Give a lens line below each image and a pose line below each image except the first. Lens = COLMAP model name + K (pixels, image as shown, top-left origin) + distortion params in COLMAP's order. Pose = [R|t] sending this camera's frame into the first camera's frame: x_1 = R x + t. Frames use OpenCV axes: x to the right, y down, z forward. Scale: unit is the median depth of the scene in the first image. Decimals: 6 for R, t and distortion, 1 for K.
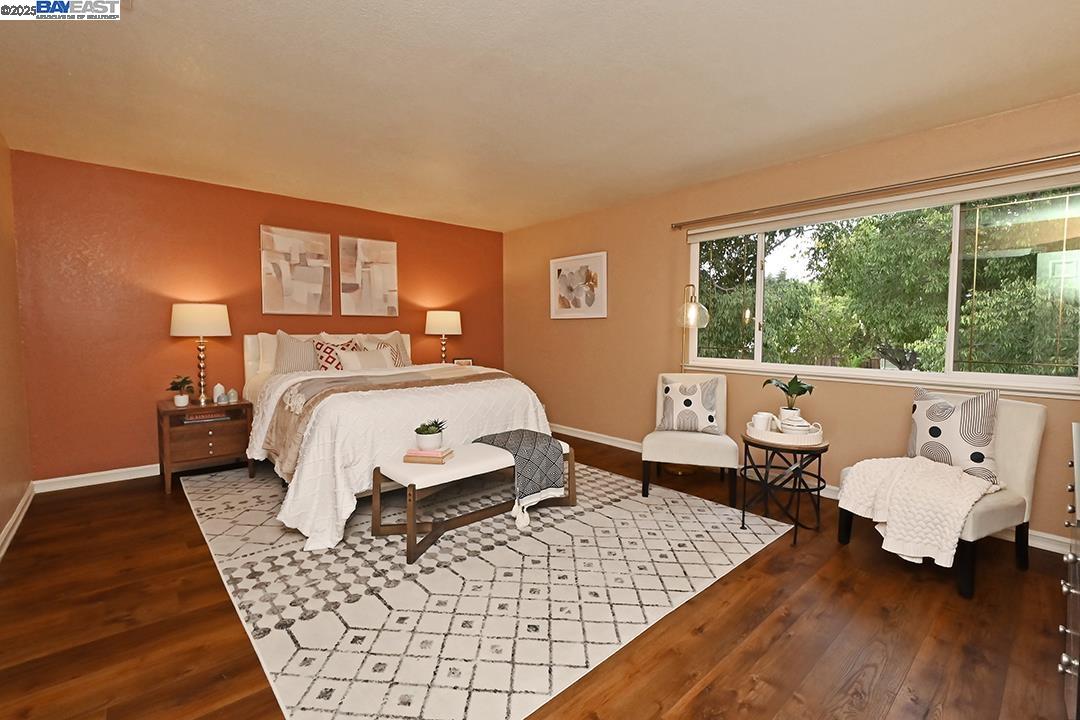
lens RADIAL K [[478.5, 0, 542.3], [0, 478.5, 362.1], [0, 0, 1]] dist [-0.000815, -0.002325]
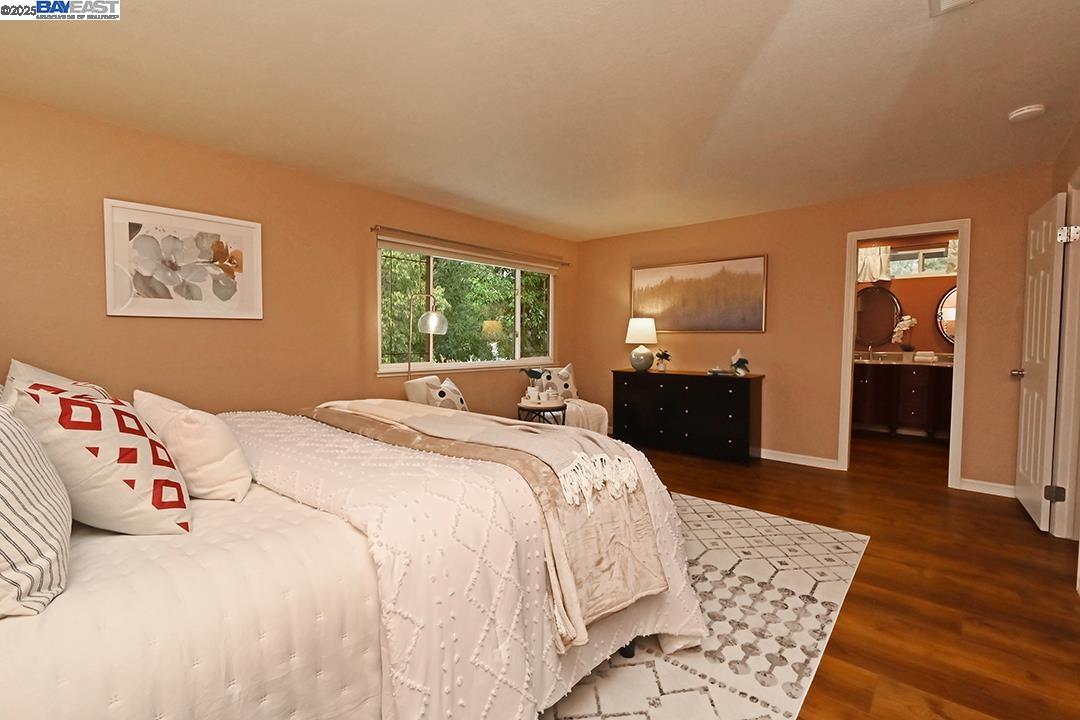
lens RADIAL K [[478.5, 0, 548.7], [0, 478.5, 355.6], [0, 0, 1]] dist [-0.000815, -0.002325]
pose [[-0.137383, -0.043187, 0.989576, -1.371120], [0.064407, 0.996545, 0.052433, -0.109427], [-0.988422, 0.070939, -0.134126, 1.521925]]
